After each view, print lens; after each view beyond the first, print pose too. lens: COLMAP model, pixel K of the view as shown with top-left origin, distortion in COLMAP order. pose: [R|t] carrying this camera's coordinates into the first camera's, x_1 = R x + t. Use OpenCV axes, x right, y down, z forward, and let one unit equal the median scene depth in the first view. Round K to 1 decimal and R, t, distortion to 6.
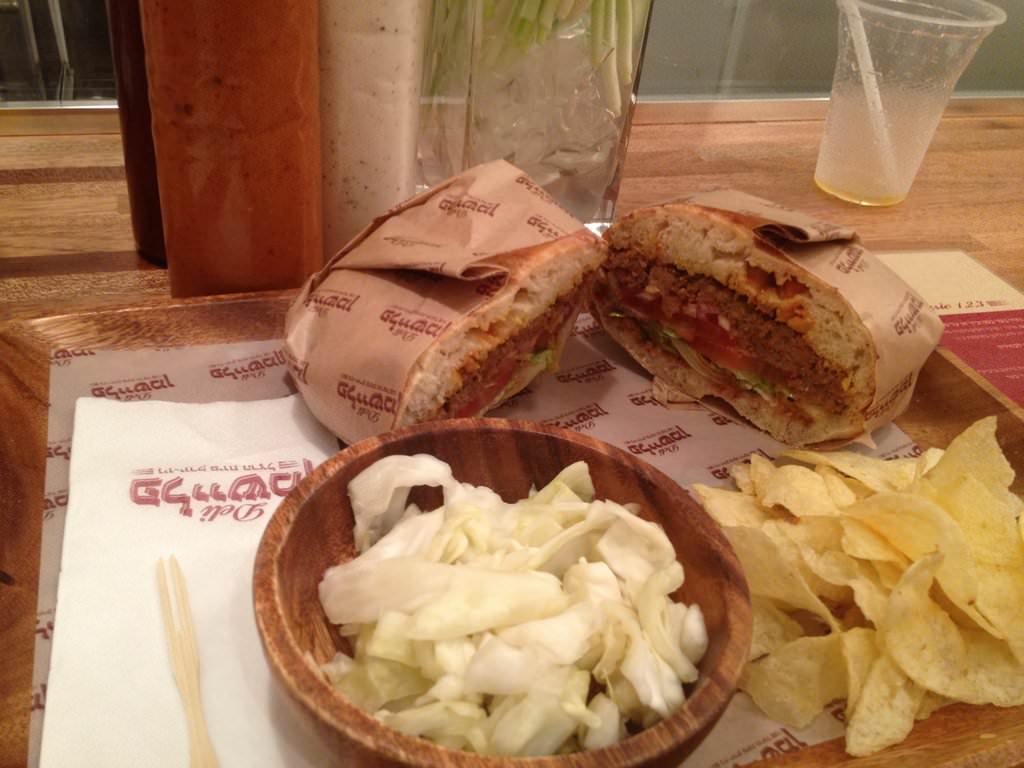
lens RADIAL K [[987.6, 0, 517.4], [0, 987.6, 418.4], [0, 0, 1]] dist [0.130897, -0.343778]
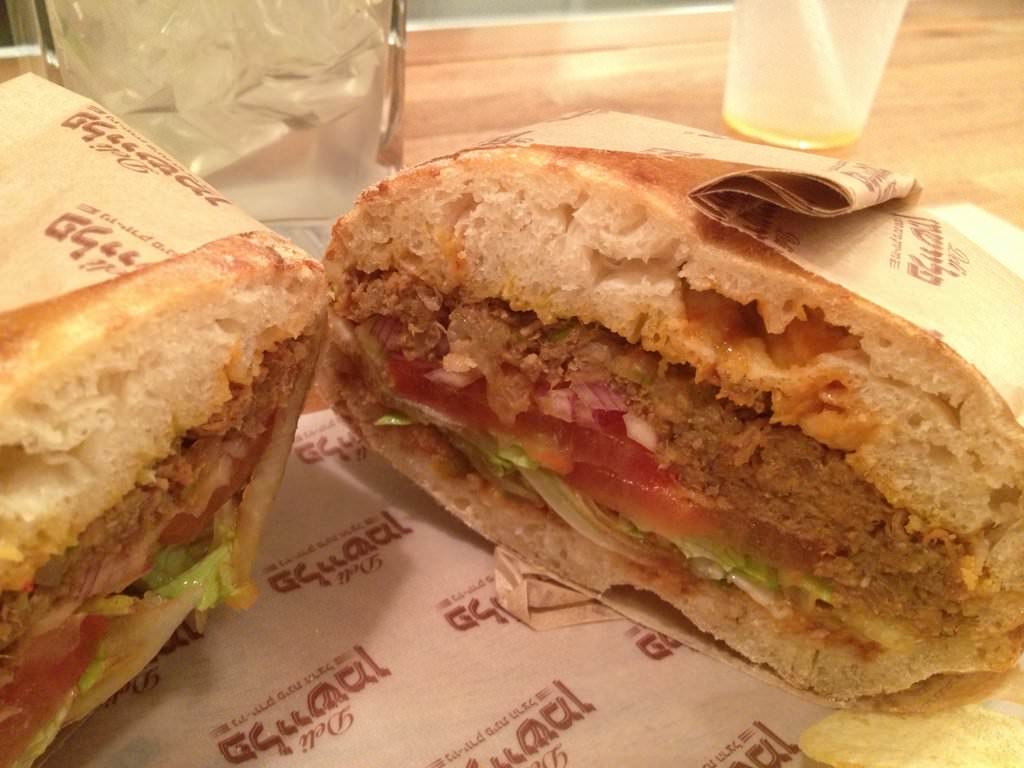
lens RADIAL K [[987.6, 0, 517.4], [0, 987.6, 418.4], [0, 0, 1]] dist [0.130897, -0.343778]
pose [[0.987604, -0.116465, 0.105234, 0.115649], [0.115451, 0.993189, 0.015689, -0.112544], [-0.106345, -0.003345, 0.994324, 0.598659]]
